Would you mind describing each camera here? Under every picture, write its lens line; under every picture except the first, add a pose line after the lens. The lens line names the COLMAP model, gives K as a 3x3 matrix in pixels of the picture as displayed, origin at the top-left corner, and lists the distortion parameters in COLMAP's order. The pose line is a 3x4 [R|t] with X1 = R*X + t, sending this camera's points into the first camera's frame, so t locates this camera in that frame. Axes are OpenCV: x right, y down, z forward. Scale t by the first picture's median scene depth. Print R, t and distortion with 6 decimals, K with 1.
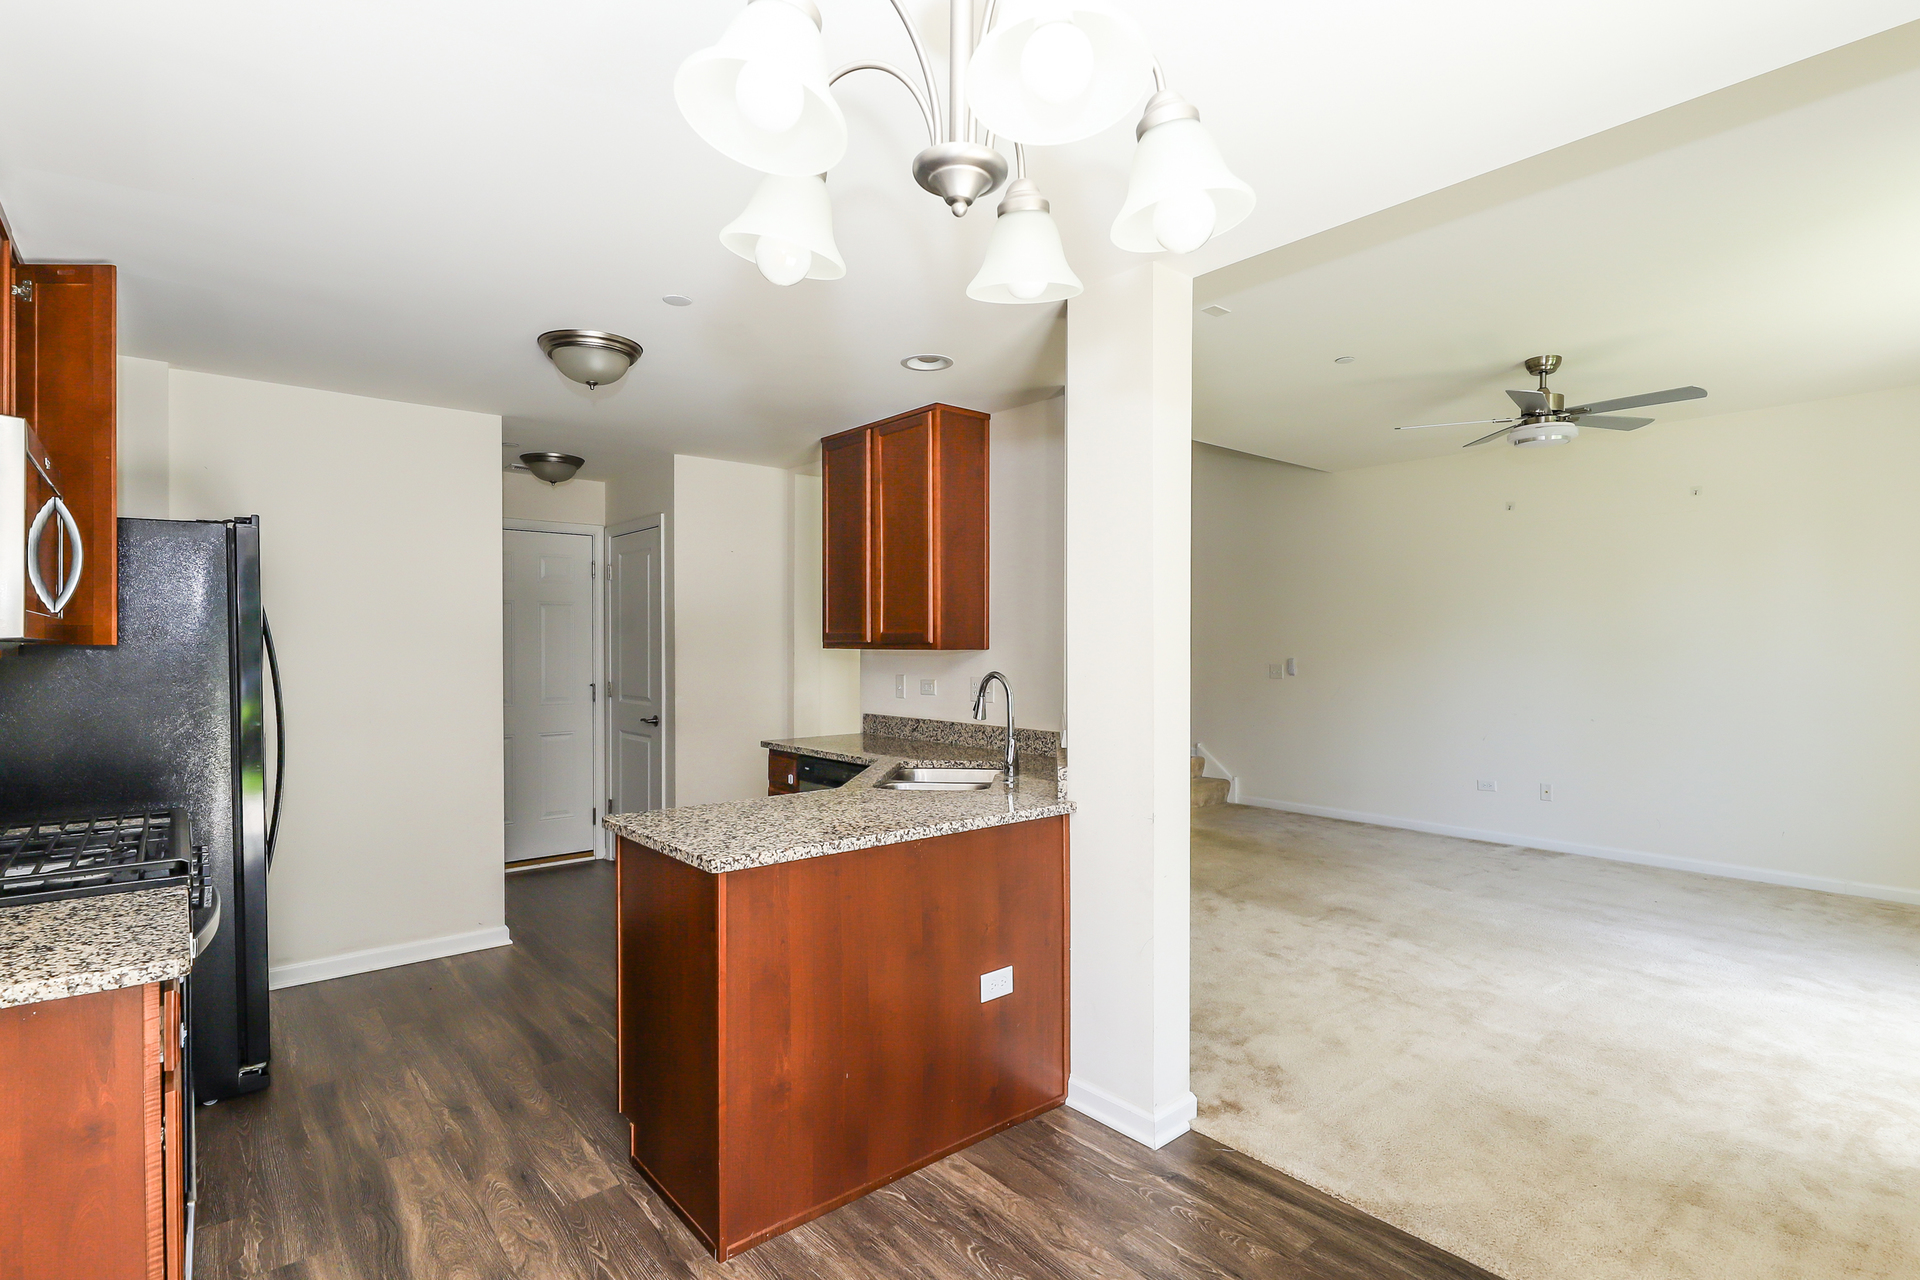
lens RADIAL K [[927.7, 0, 960.2], [0, 927.7, 640.5], [0, 0, 1]] dist [-0.002373, -0.000592]
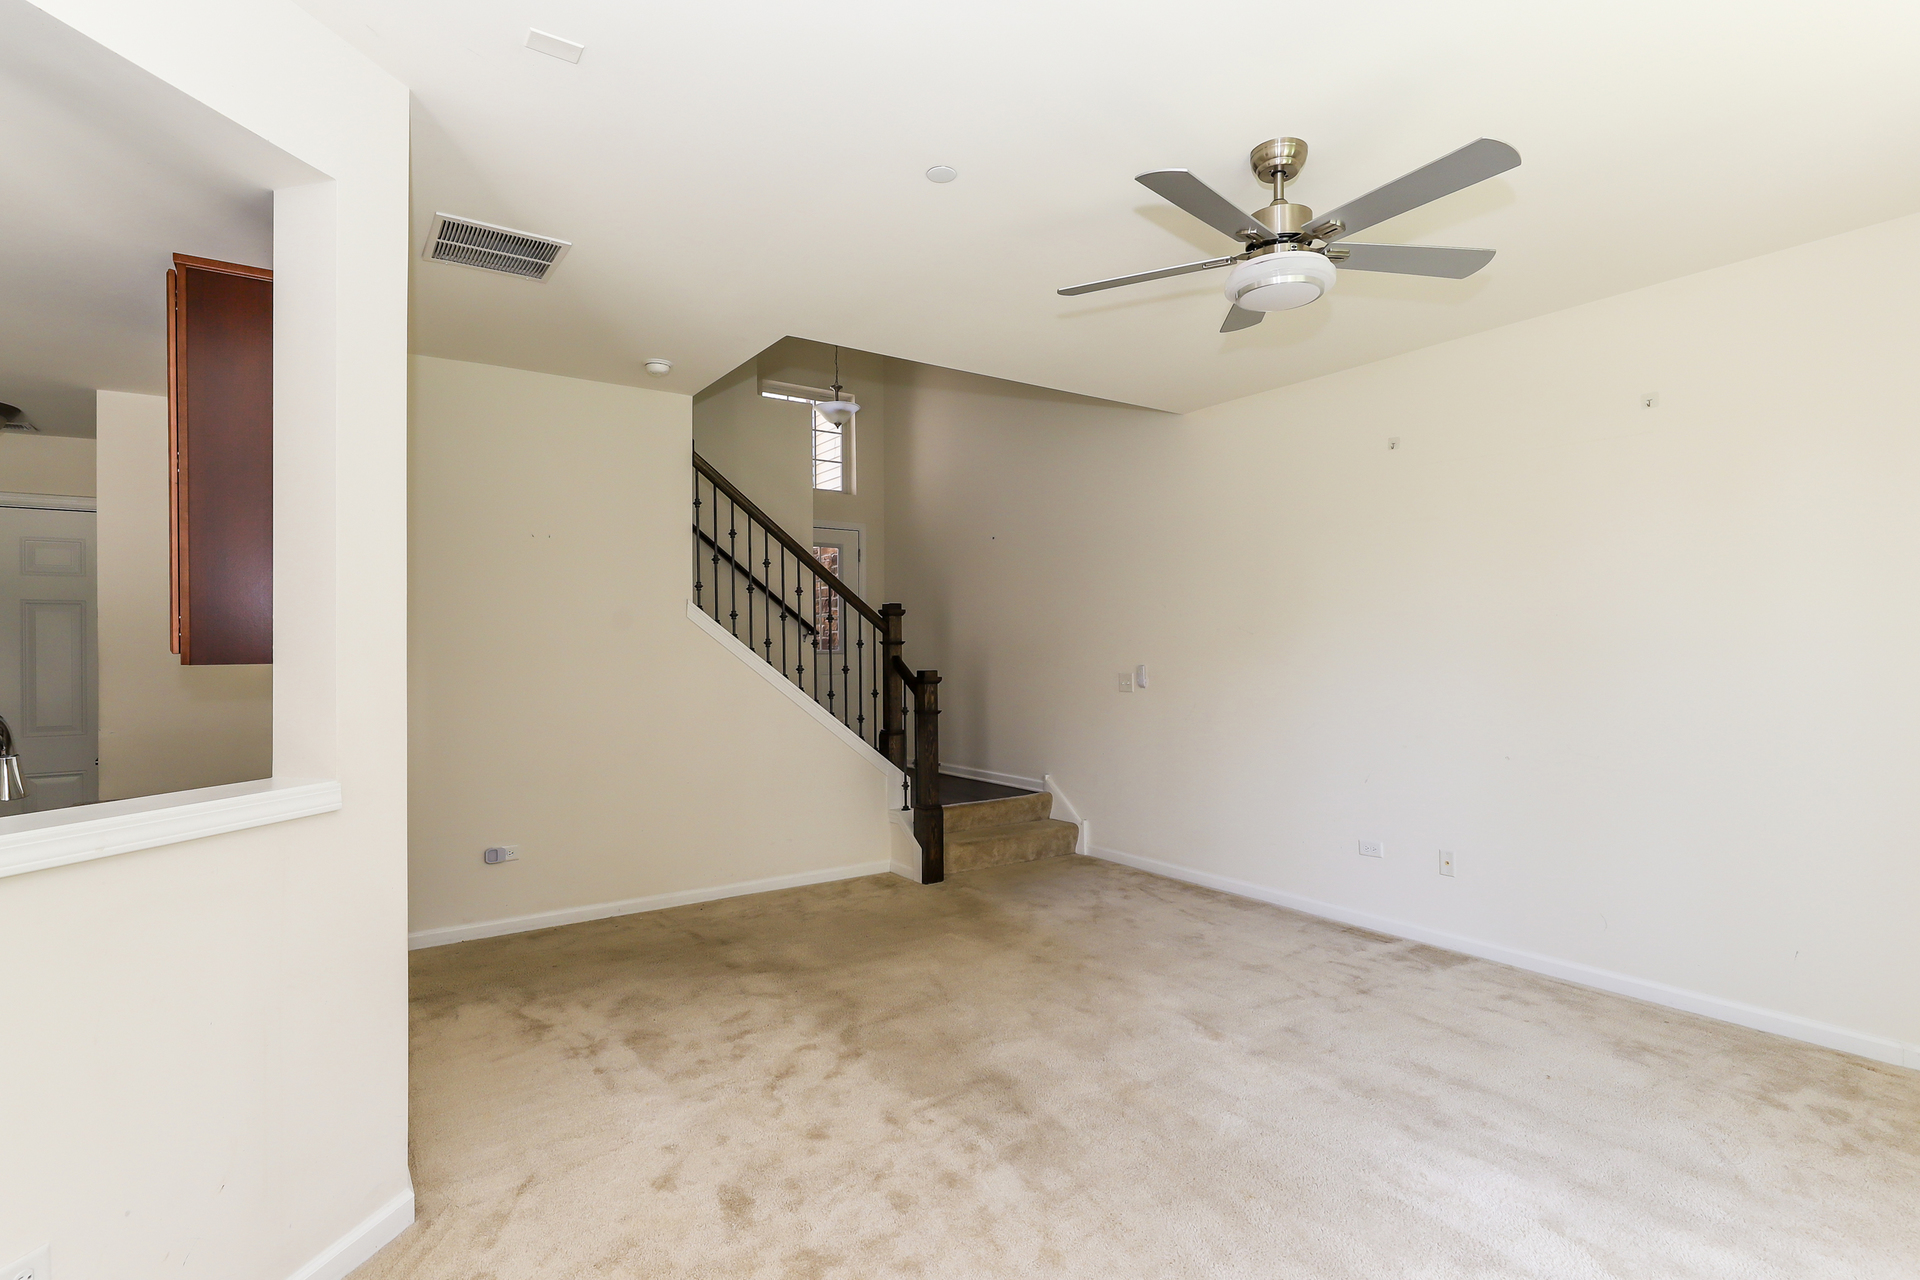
lens RADIAL K [[927.7, 0, 954.1], [0, 927.7, 639.5], [0, 0, 1]] dist [-0.002373, -0.000592]
pose [[0.995417, -0.010021, -0.095103, 0.431304], [0.009723, 0.999946, -0.003593, -0.000447], [0.095134, 0.002652, 0.995461, 0.371011]]
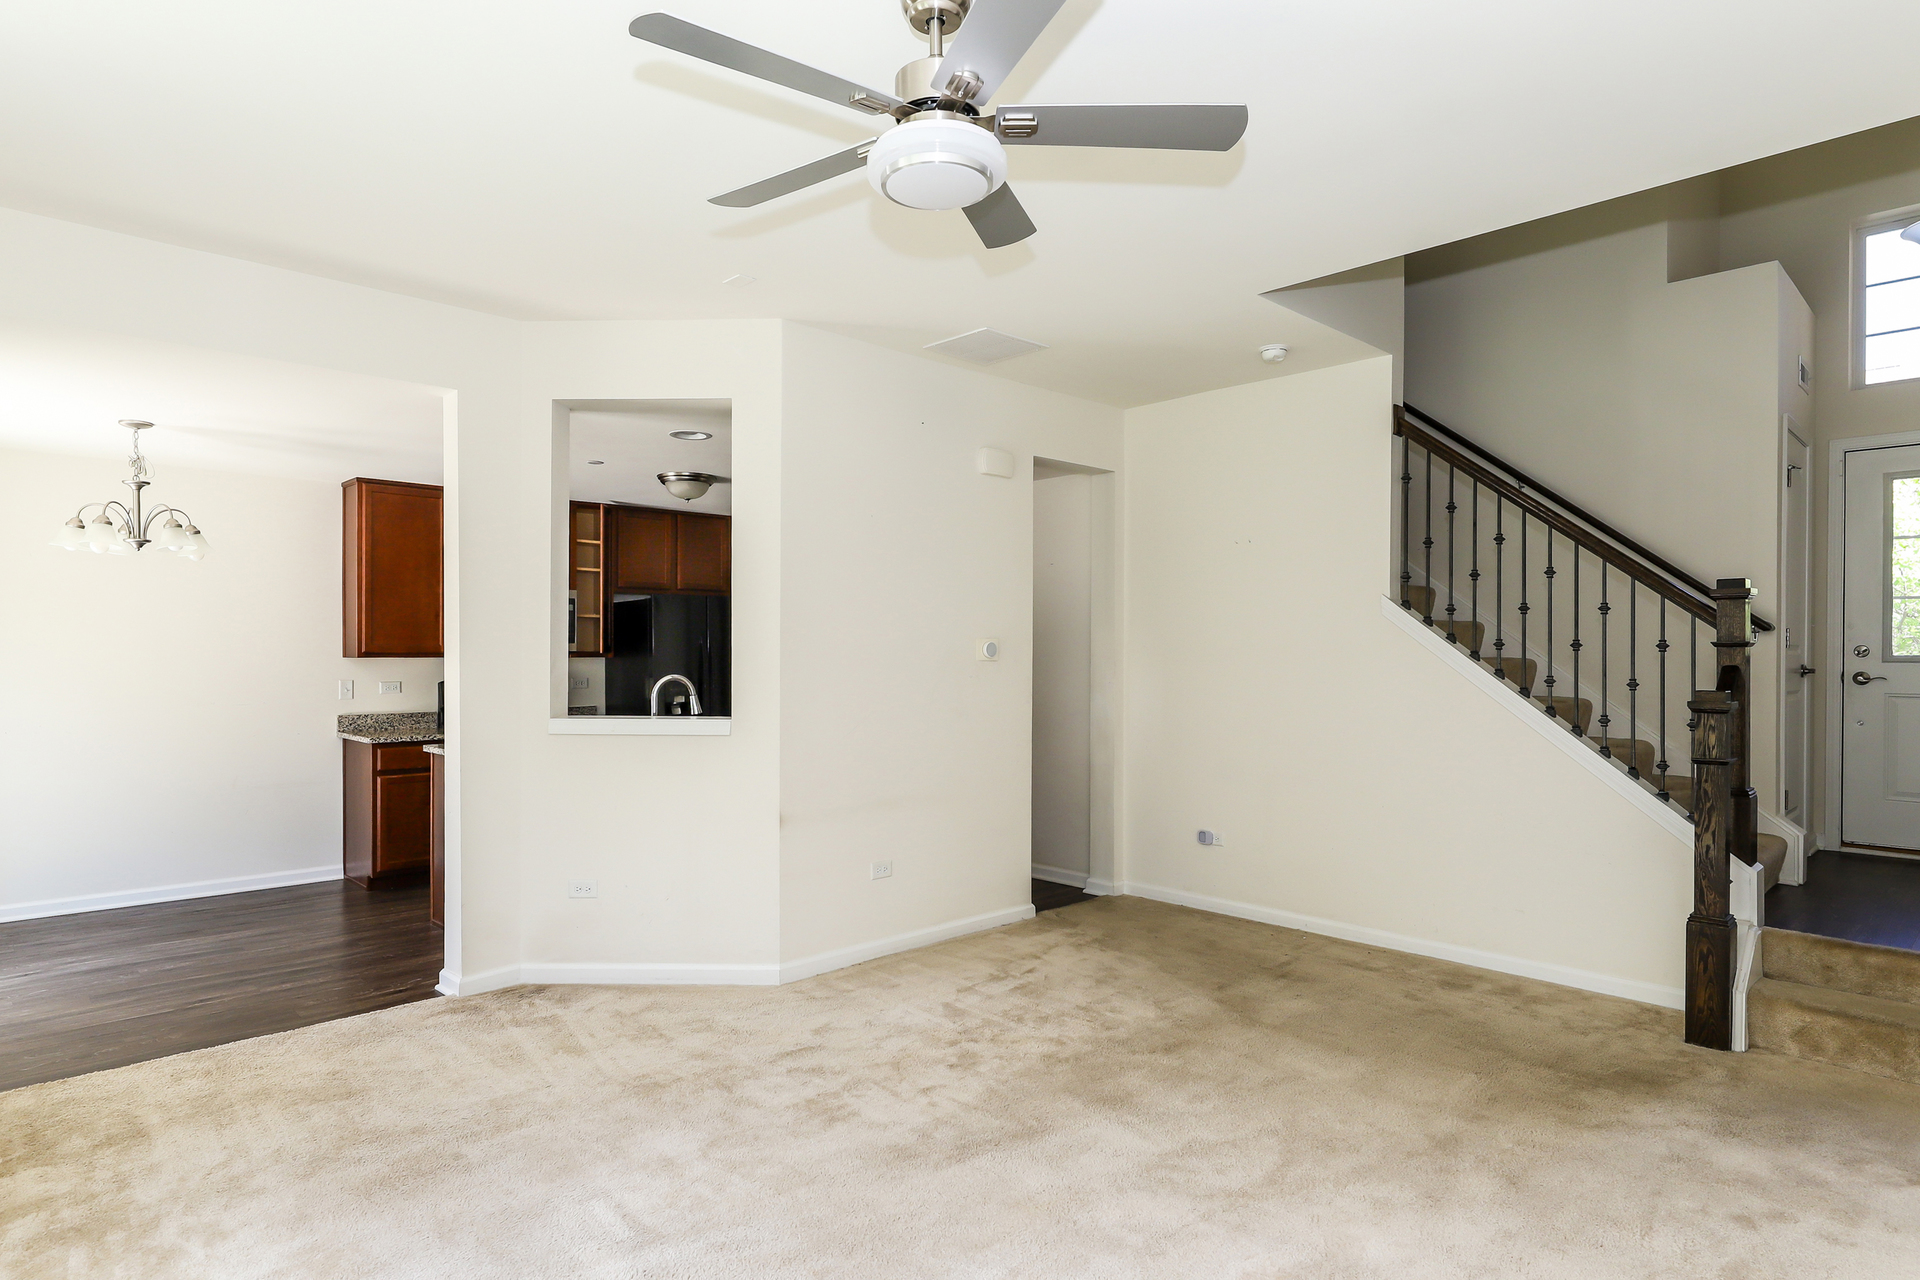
lens RADIAL K [[1078.1, 0, 956.7], [0, 1078.1, 649.9], [0, 0, 1]] dist [0.002334, 0.000481]
pose [[0.066148, 0.004227, -0.997801, 1.028650], [0.006893, 0.999965, 0.004693, -0.005651], [0.997786, -0.007188, 0.066116, 0.882513]]
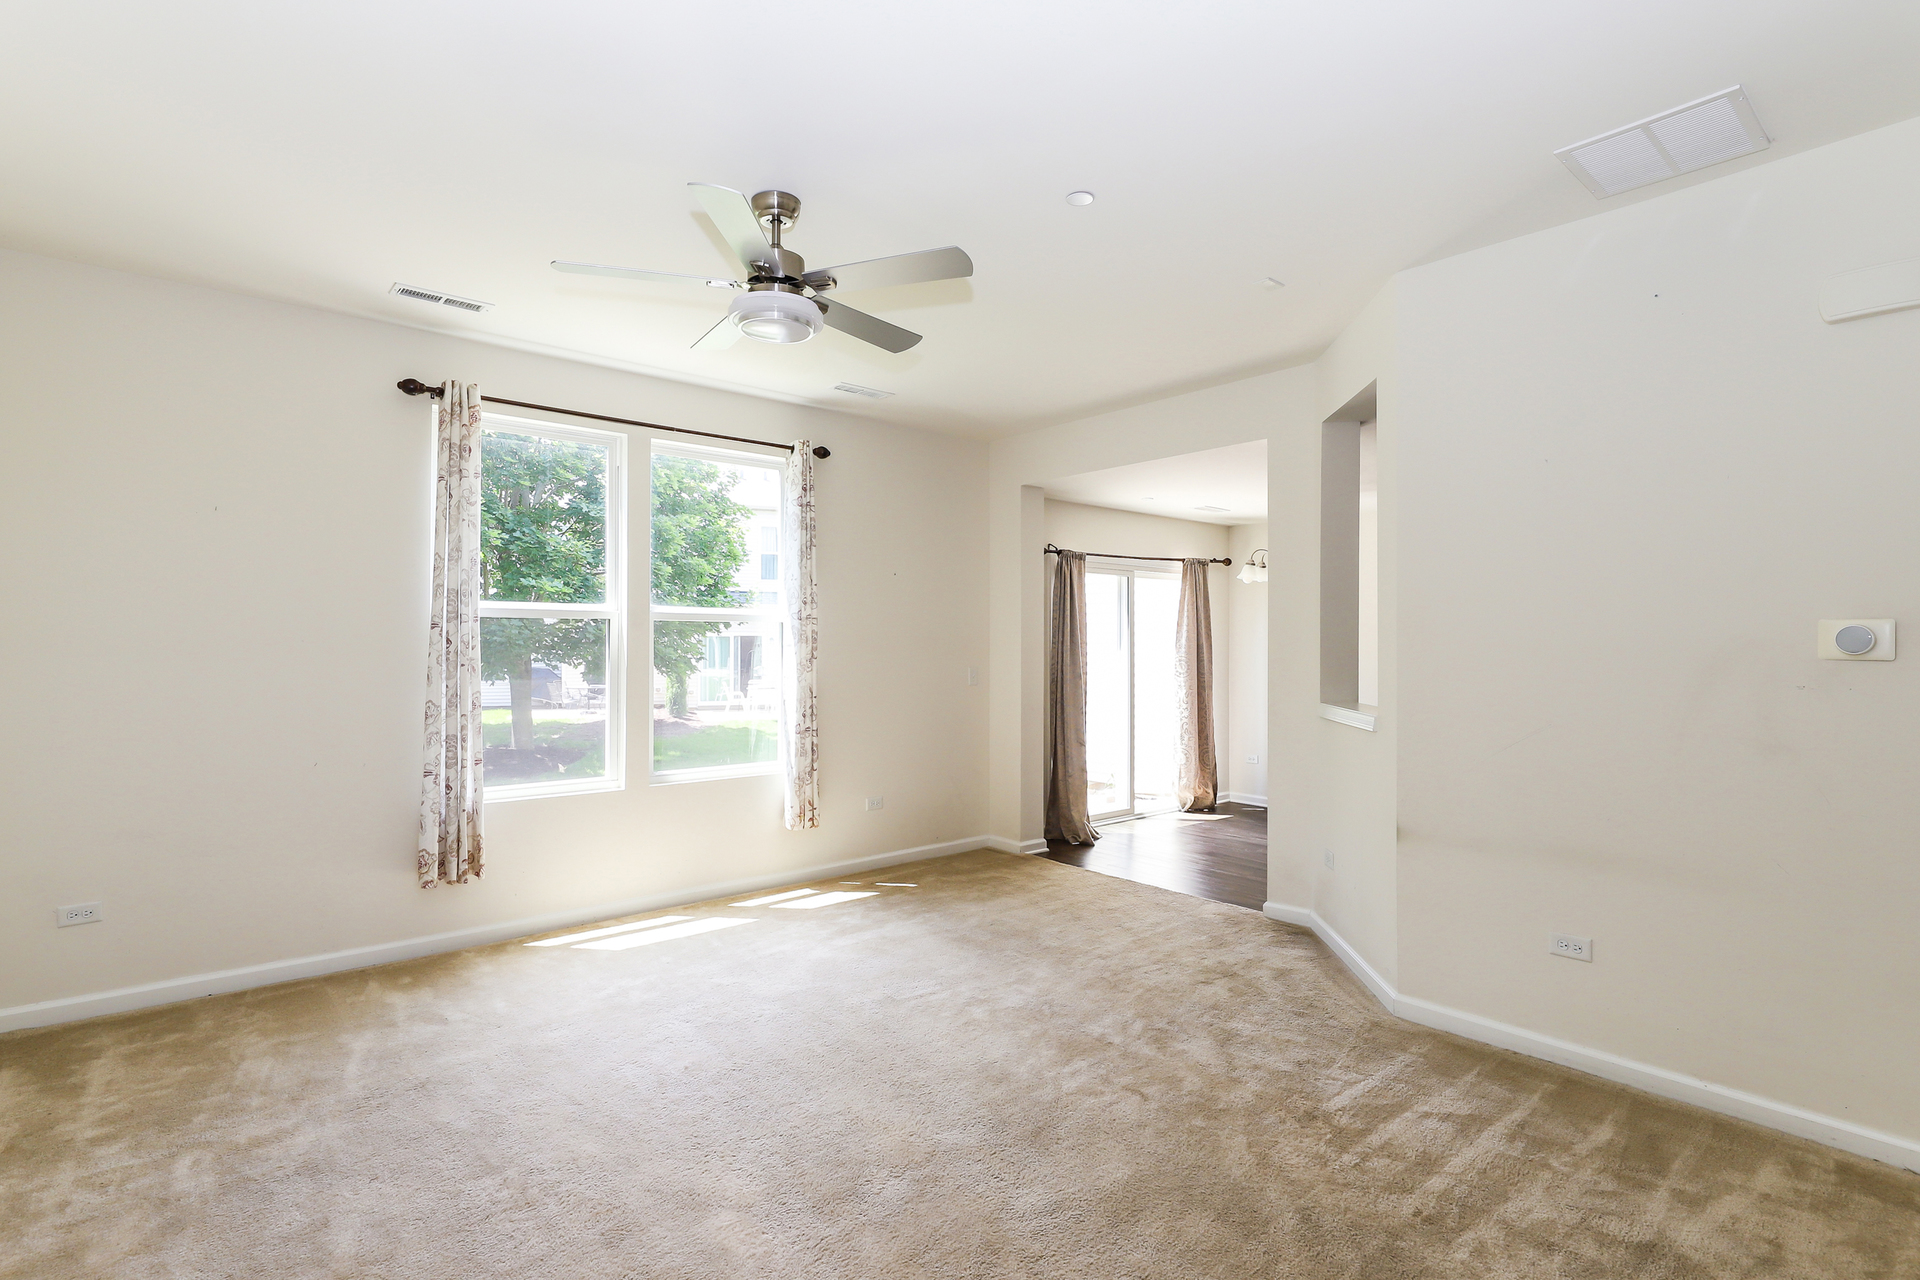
lens RADIAL K [[927.7, 0, 959.0], [0, 927.7, 640.7], [0, 0, 1]] dist [-0.002373, -0.000592]
pose [[-0.999983, -0.003500, 0.004639, 0.448968], [-0.003540, 0.999957, -0.008588, 0.004081], [-0.004608, -0.008605, -0.999952, 1.483094]]
